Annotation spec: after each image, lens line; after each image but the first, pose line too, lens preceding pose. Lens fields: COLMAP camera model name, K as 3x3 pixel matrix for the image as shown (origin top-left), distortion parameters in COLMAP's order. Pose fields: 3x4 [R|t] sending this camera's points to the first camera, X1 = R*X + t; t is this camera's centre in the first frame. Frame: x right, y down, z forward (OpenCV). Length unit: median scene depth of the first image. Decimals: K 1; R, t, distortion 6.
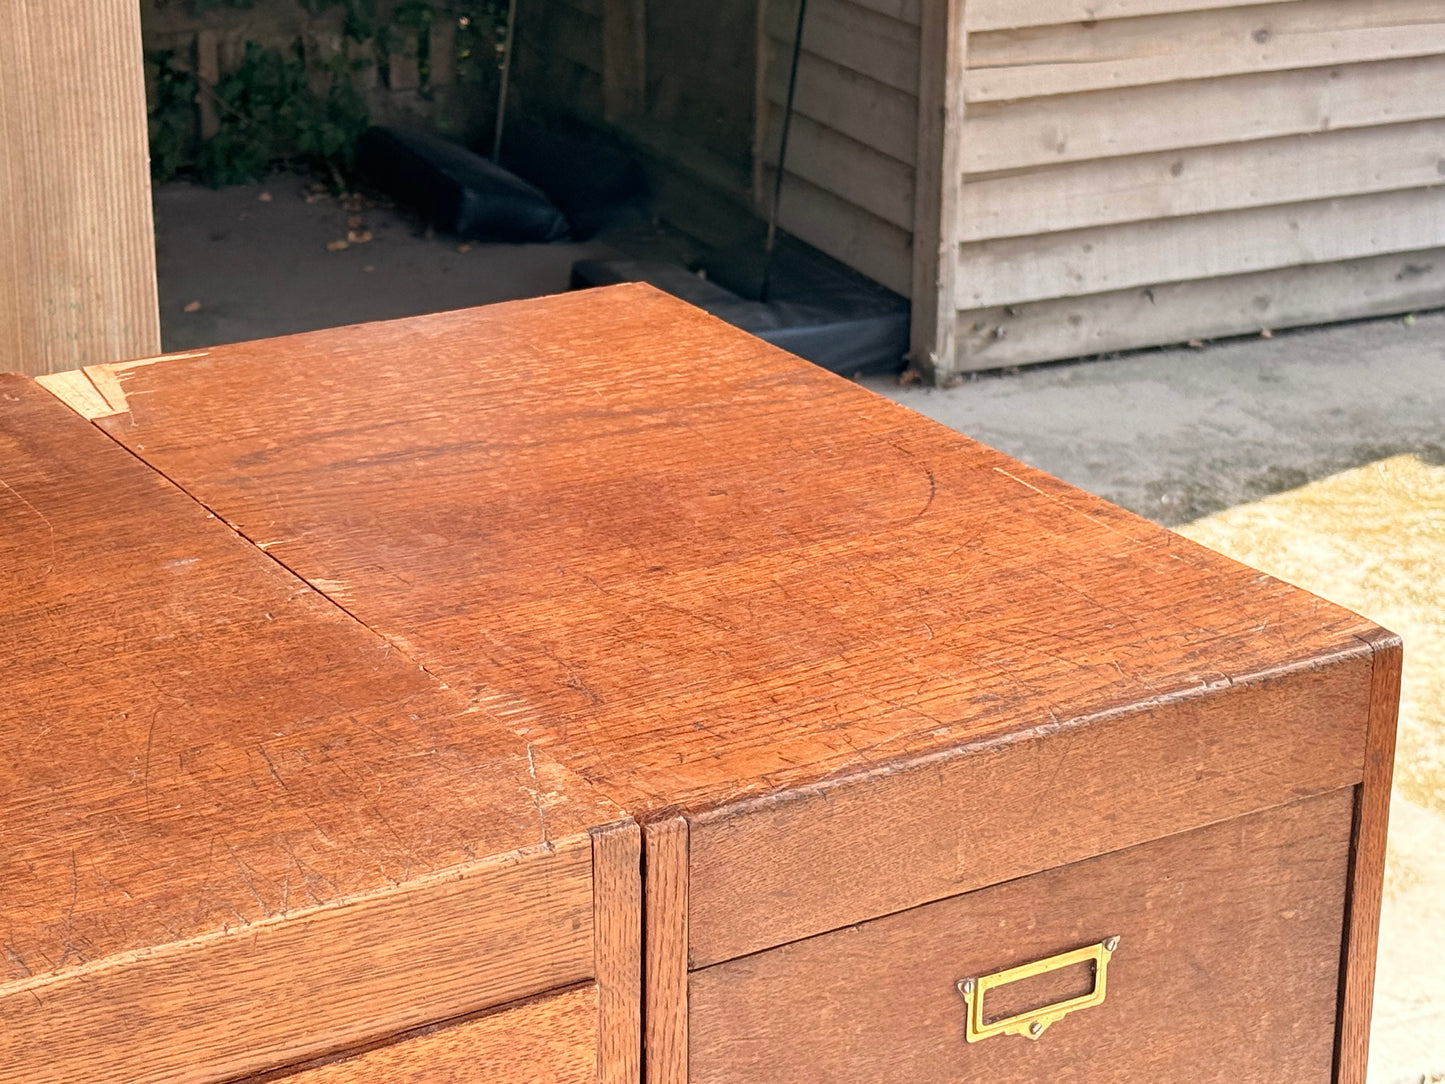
lens RADIAL K [[3148.8, 0, 722.5], [0, 3148.8, 542.0], [0, 0, 1]] dist [0.155802, 0.028047]
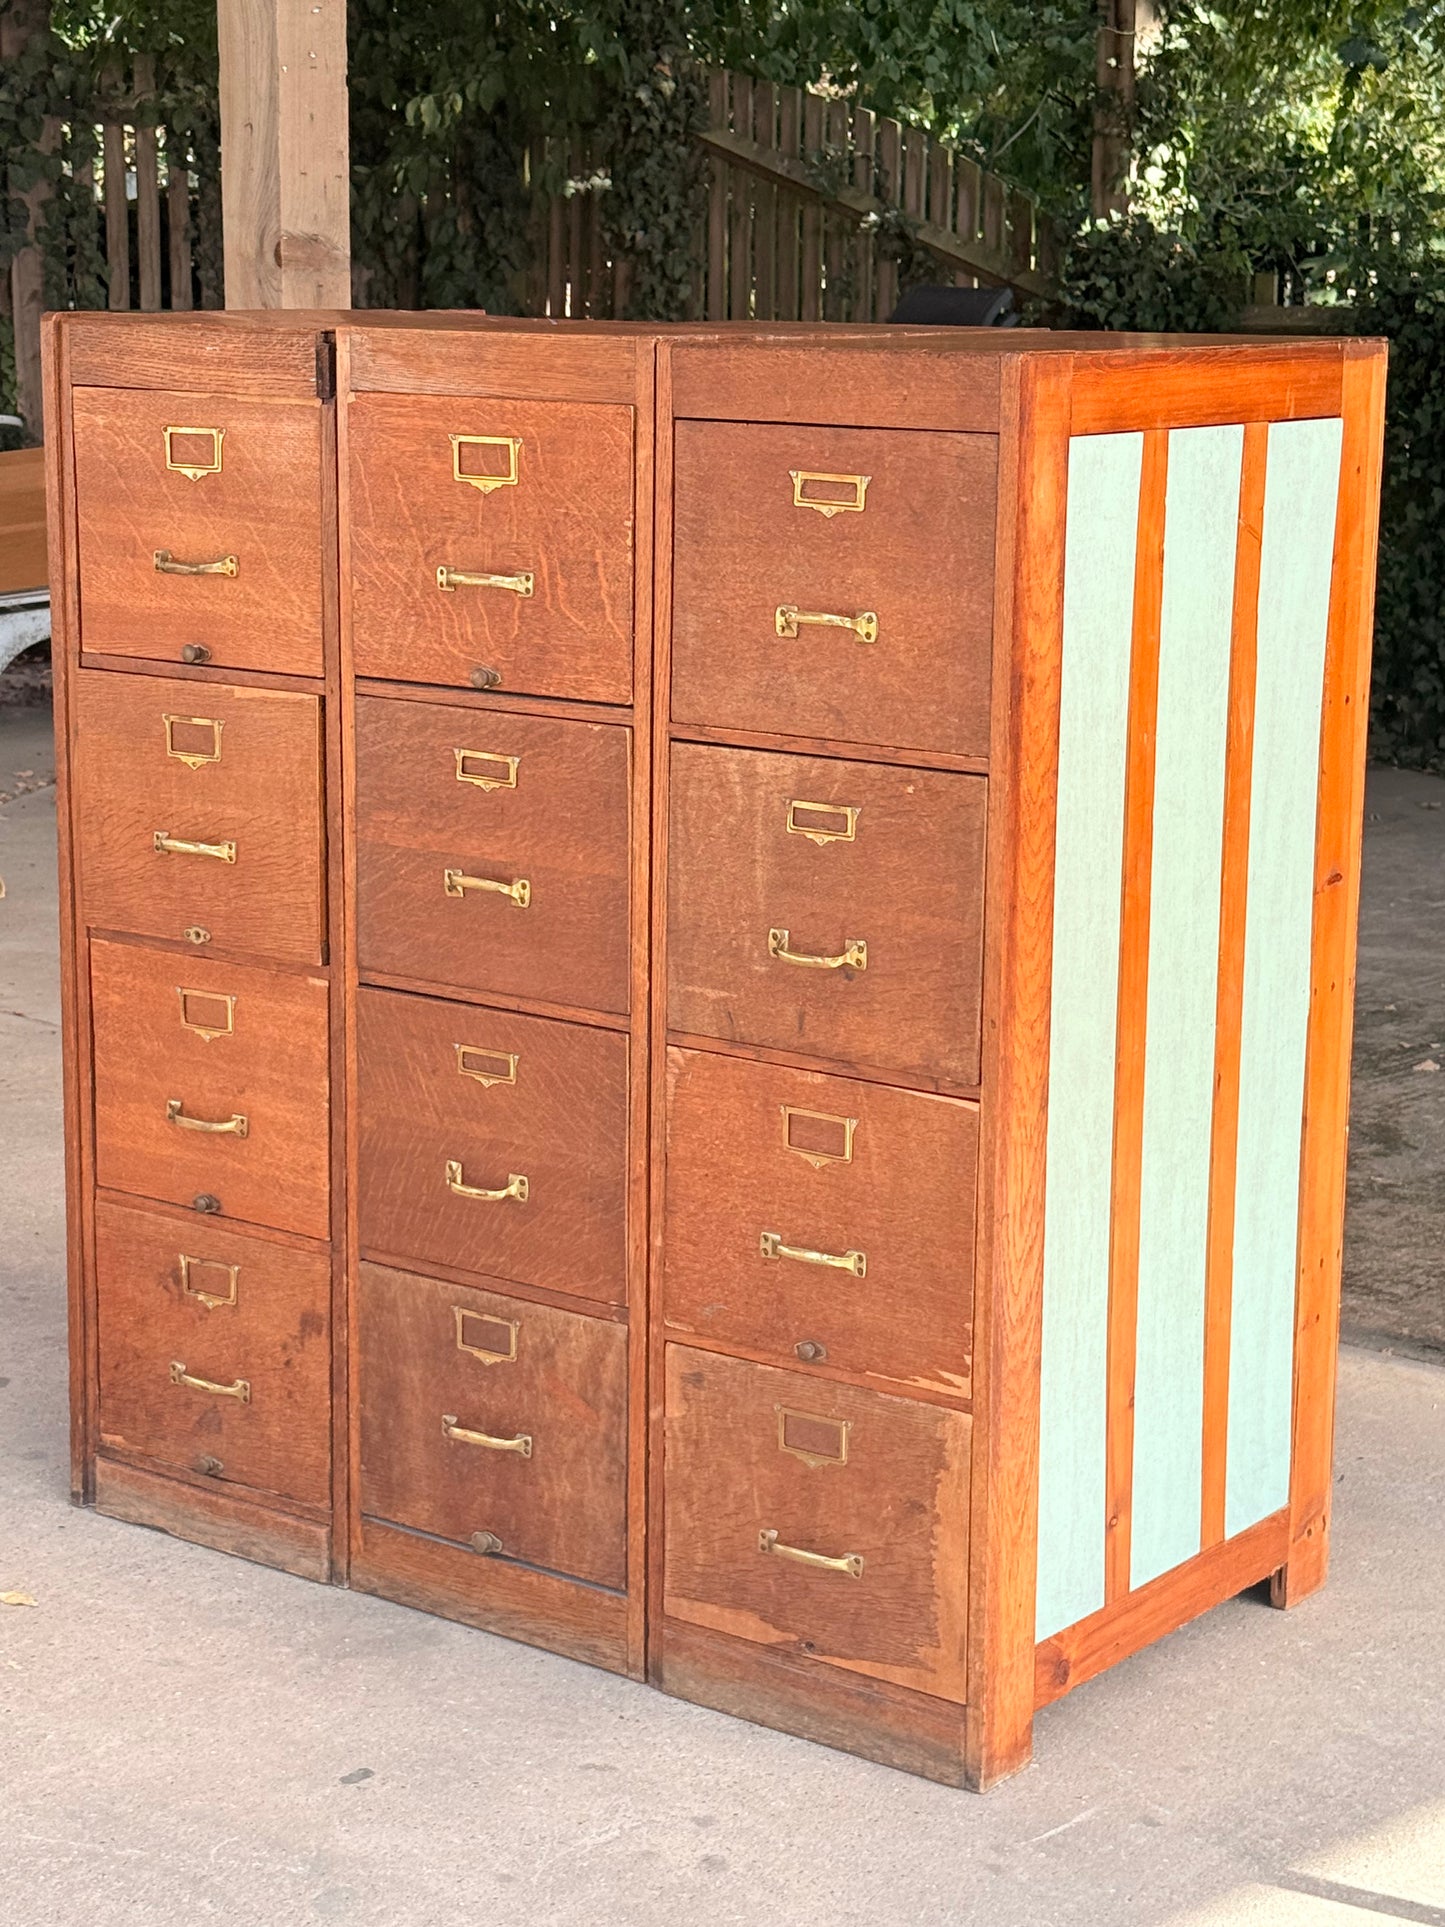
lens RADIAL K [[3593.1, 0, 712.6], [0, 3593.1, 991.4], [0, 0, 1]] dist [0.149470, -0.109065]
pose [[0.351632, 0.184439, -0.917789, 0.513045], [-0.333272, 0.940831, 0.061384, 0.073941], [0.874806, 0.284289, 0.392295, 0.023412]]
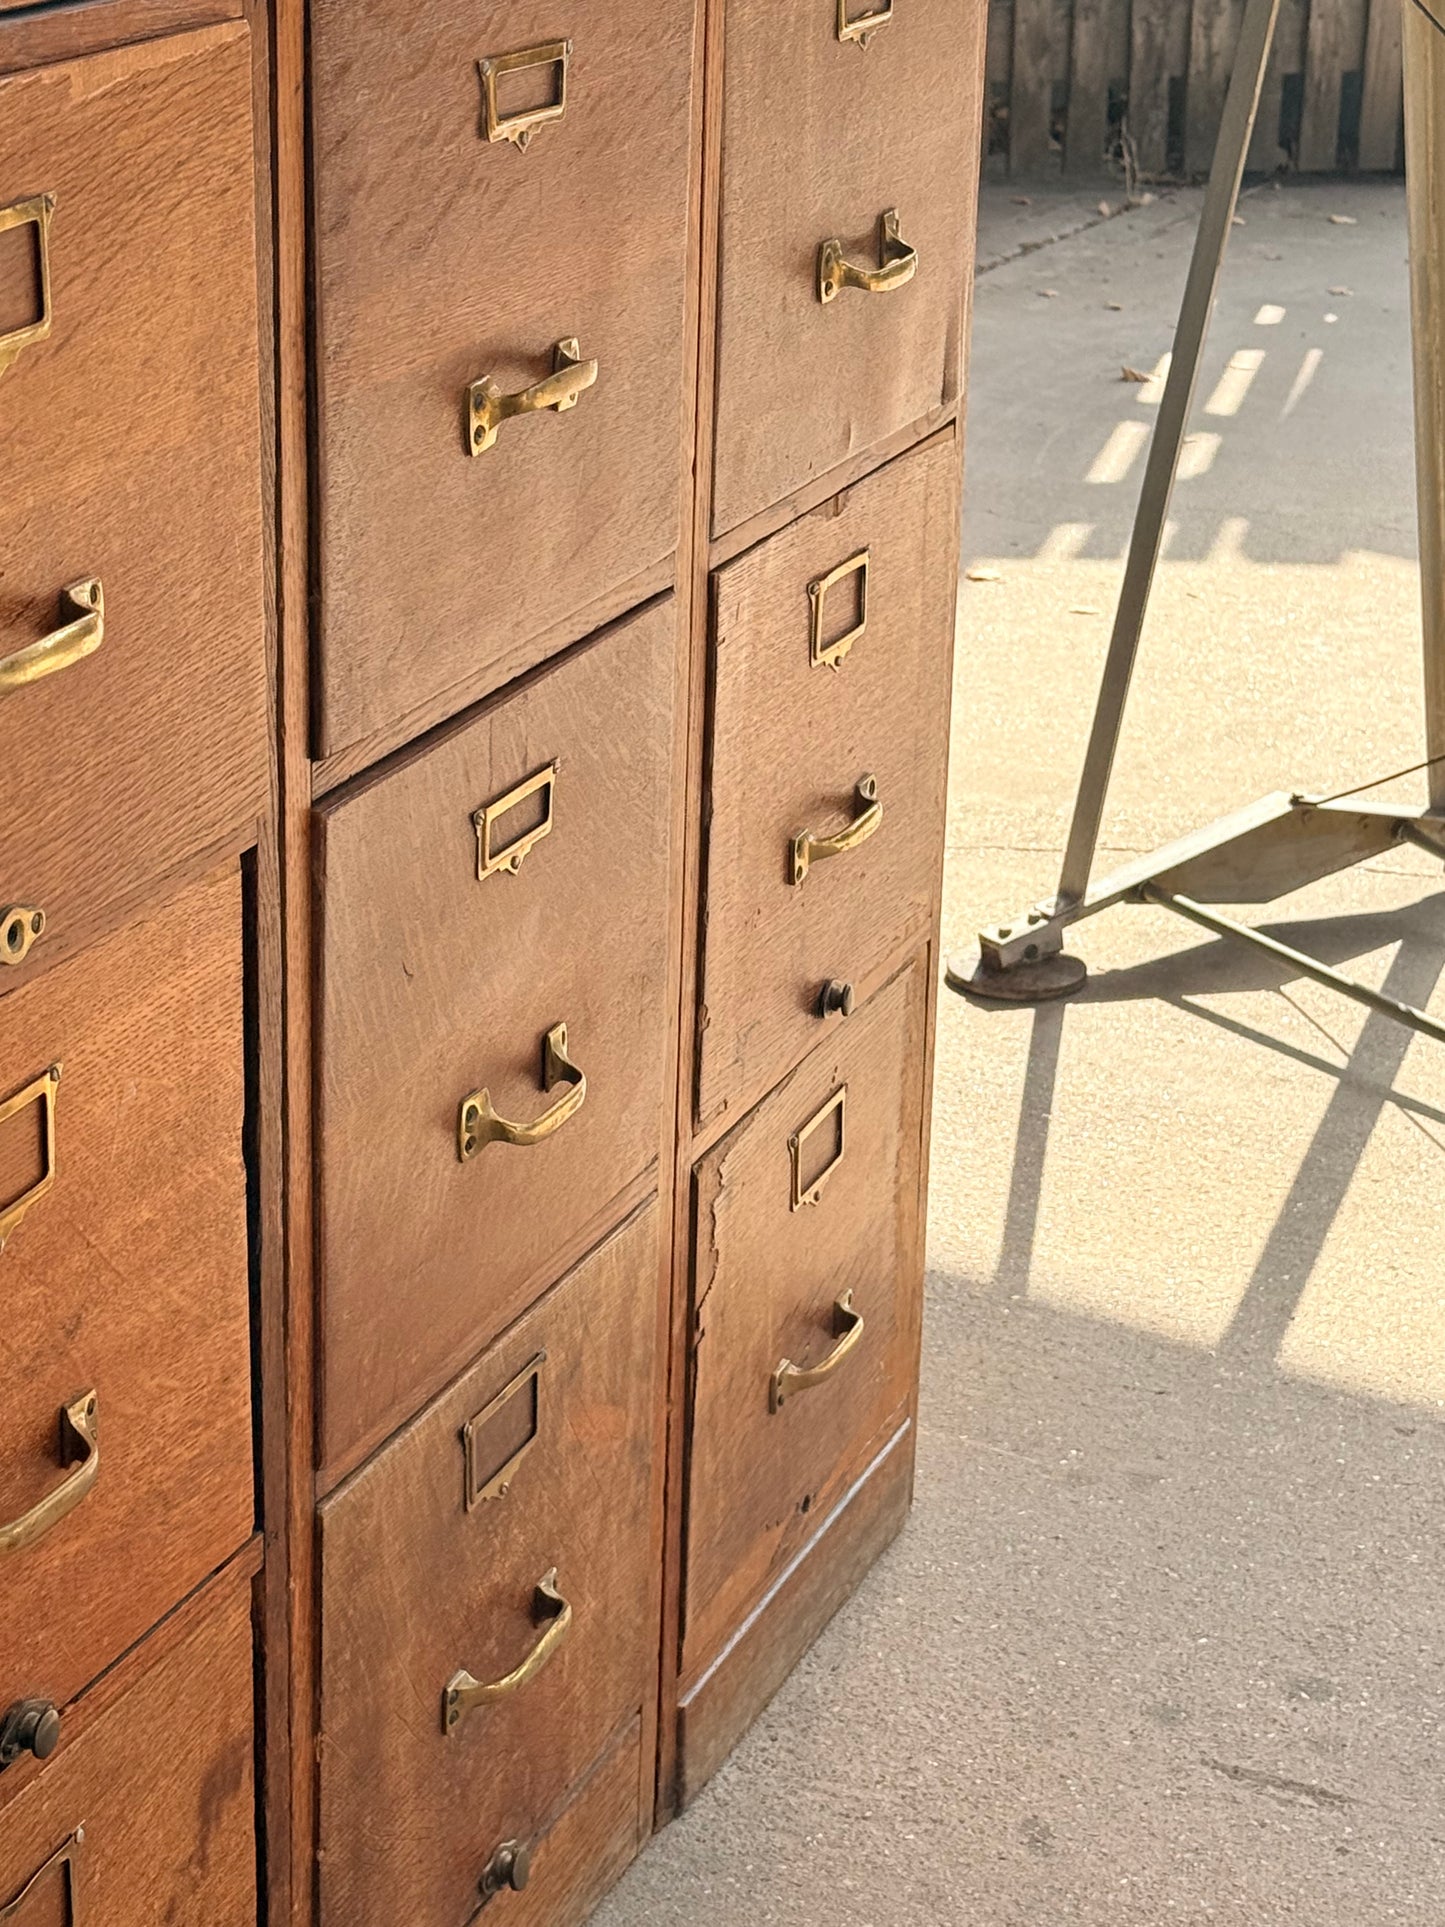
lens RADIAL K [[4176.0, 0, 719.3], [0, 4176.0, 996.4], [0, 0, 1]] dist [0.118849, 0.416124]
pose [[0.800471, -0.199000, 0.565371, -0.185504], [0.190051, 0.978870, 0.075463, 0.126064], [-0.568442, 0.047044, 0.821377, -0.016050]]
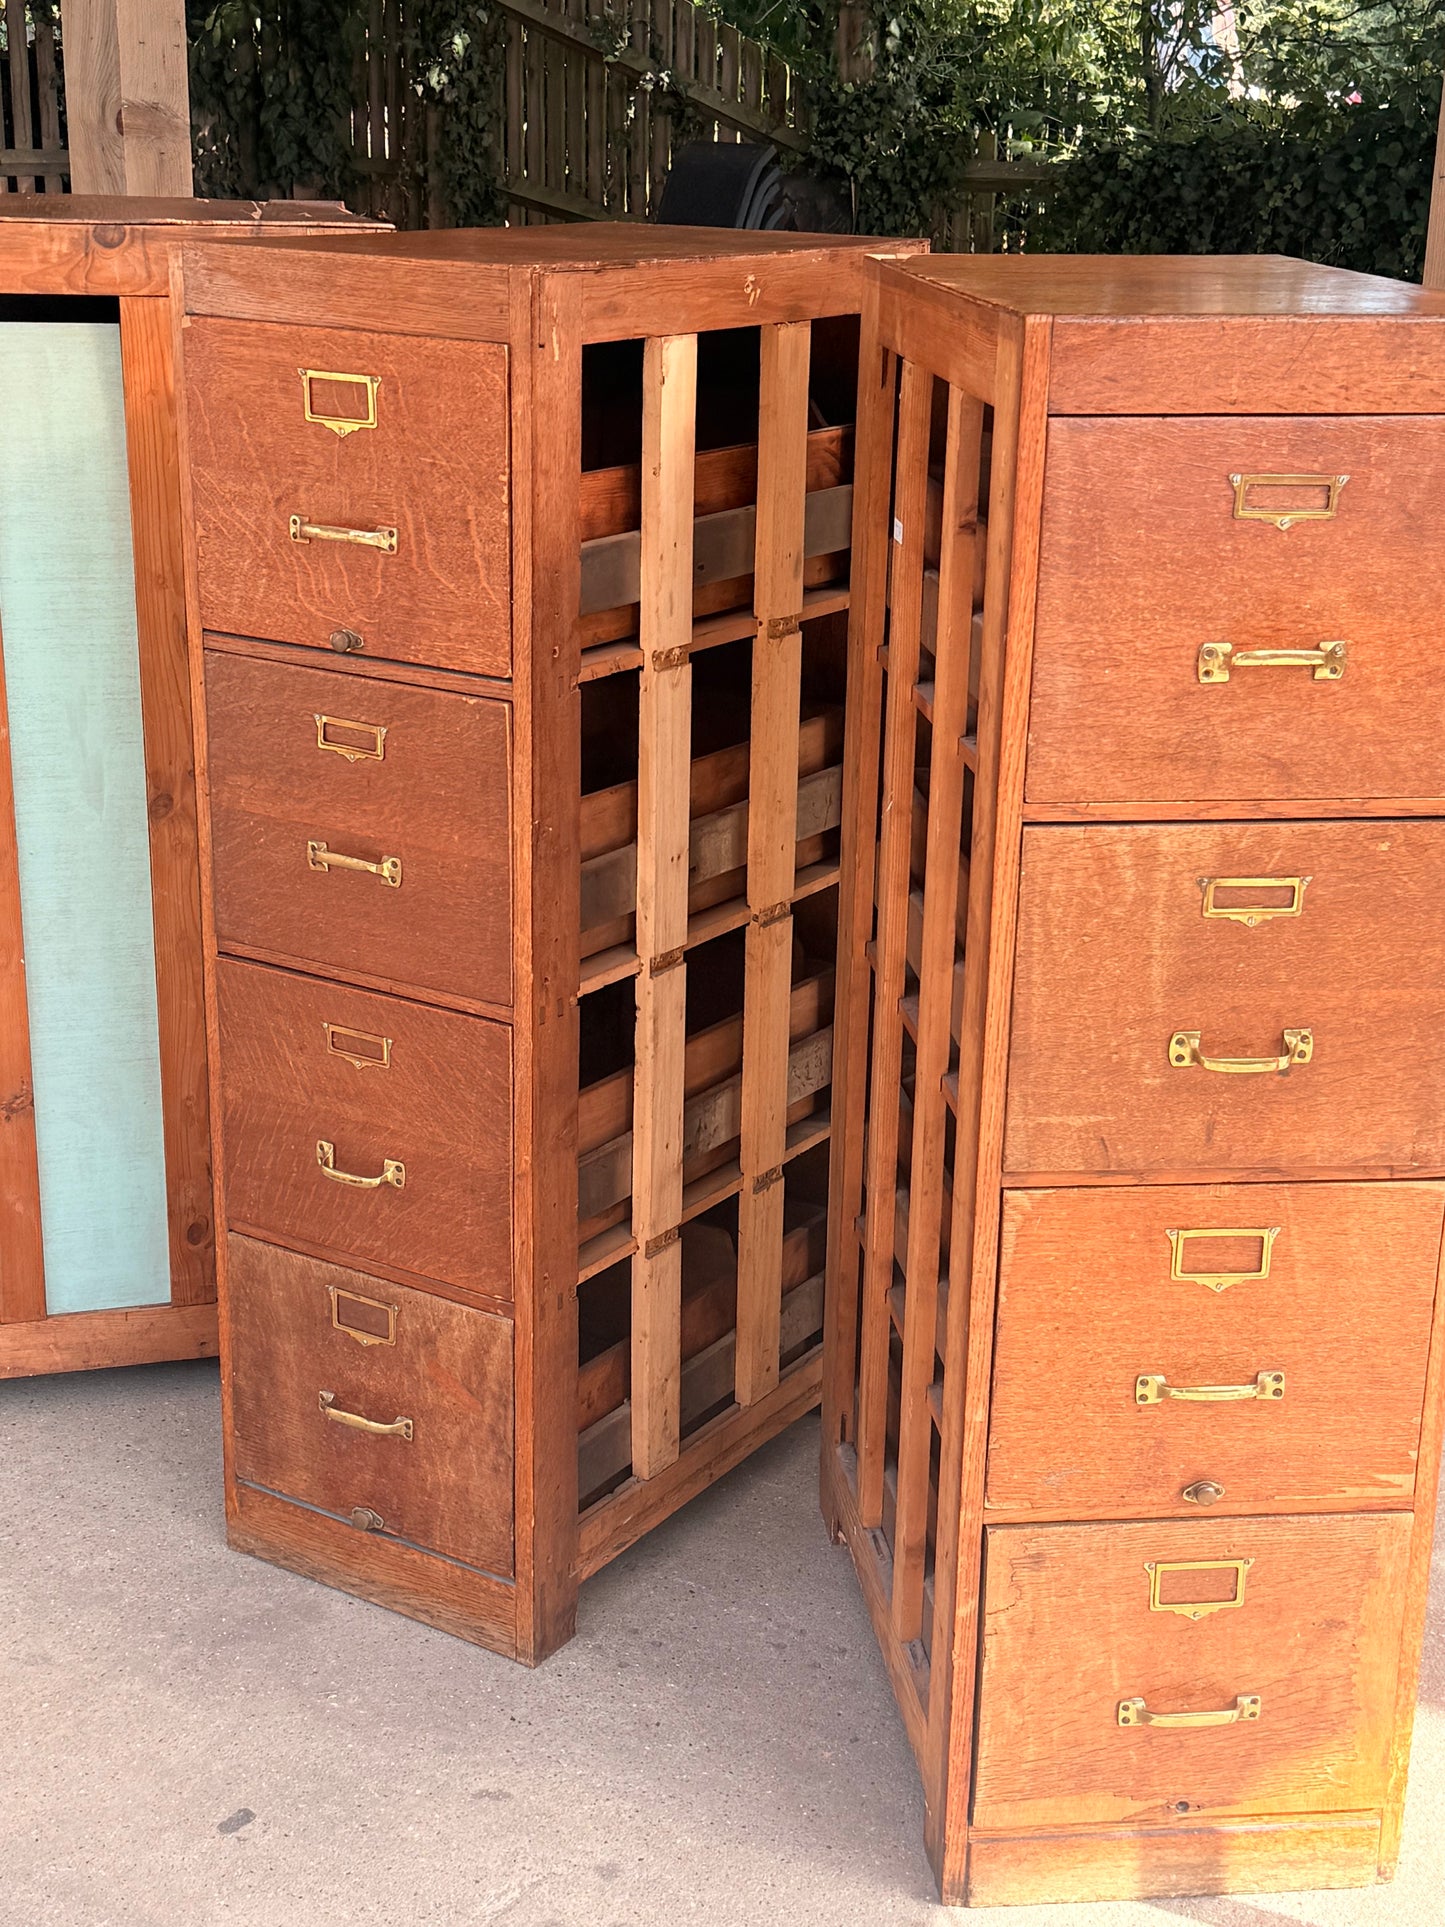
lens RADIAL K [[2656.8, 0, 720.1], [0, 2656.8, 989.0], [0, 0, 1]] dist [0.201631, -0.473819]
pose [[0.426983, 0.286357, -0.857721, 0.339198], [-0.329892, 0.932488, 0.147095, 0.046361], [0.841936, 0.220148, 0.492624, 0.066754]]
